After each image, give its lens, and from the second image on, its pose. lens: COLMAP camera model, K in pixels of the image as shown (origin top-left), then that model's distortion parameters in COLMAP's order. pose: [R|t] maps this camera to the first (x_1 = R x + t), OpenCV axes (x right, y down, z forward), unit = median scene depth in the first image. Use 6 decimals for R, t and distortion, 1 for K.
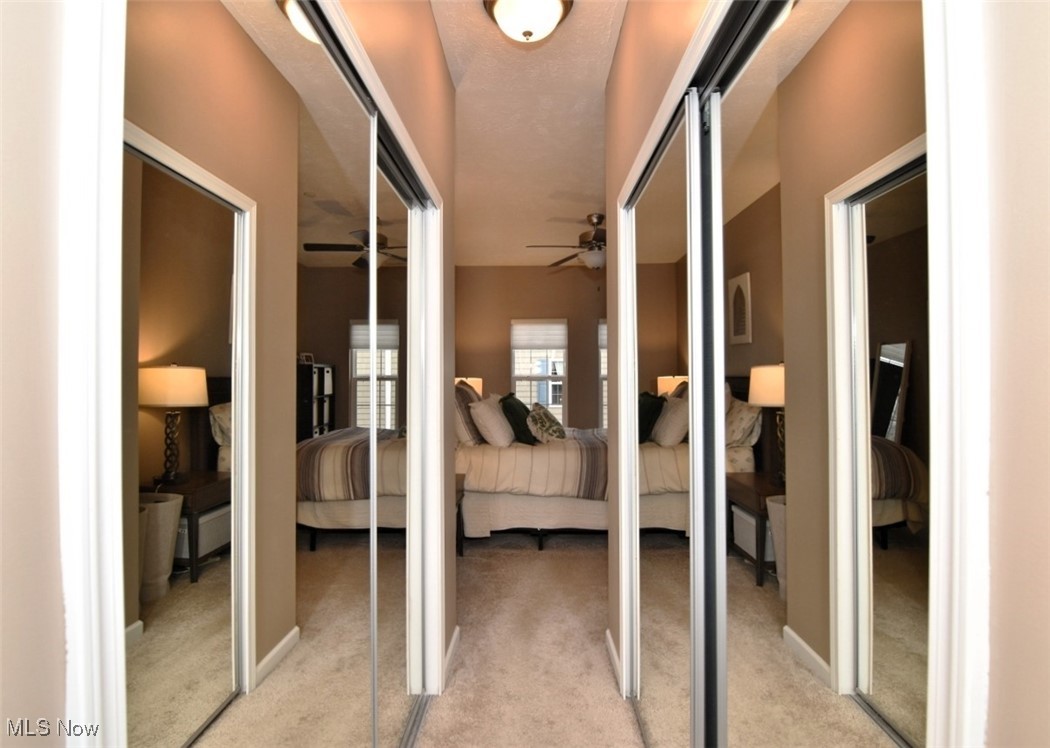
lens RADIAL K [[533.7, 0, 525.0], [0, 533.7, 374.0], [0, 0, 1]] dist [-0.000449, -0.000089]
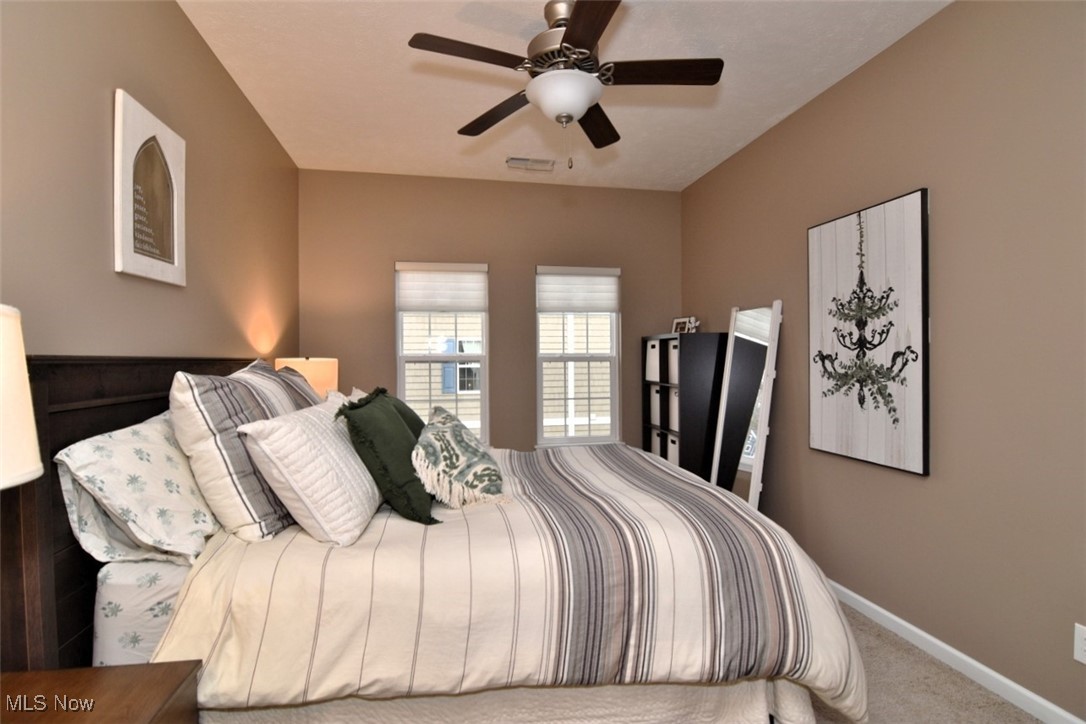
lens RADIAL K [[525.0, 0, 543.0], [0, 525.0, 362.0], [0, 0, 1]] dist [-0.002524, -0.012153]
pose [[0.977590, -0.003482, 0.210491, 0.016997], [0.001561, 0.999956, 0.009292, 0.010467], [-0.210514, -0.008755, 0.977552, 0.574829]]
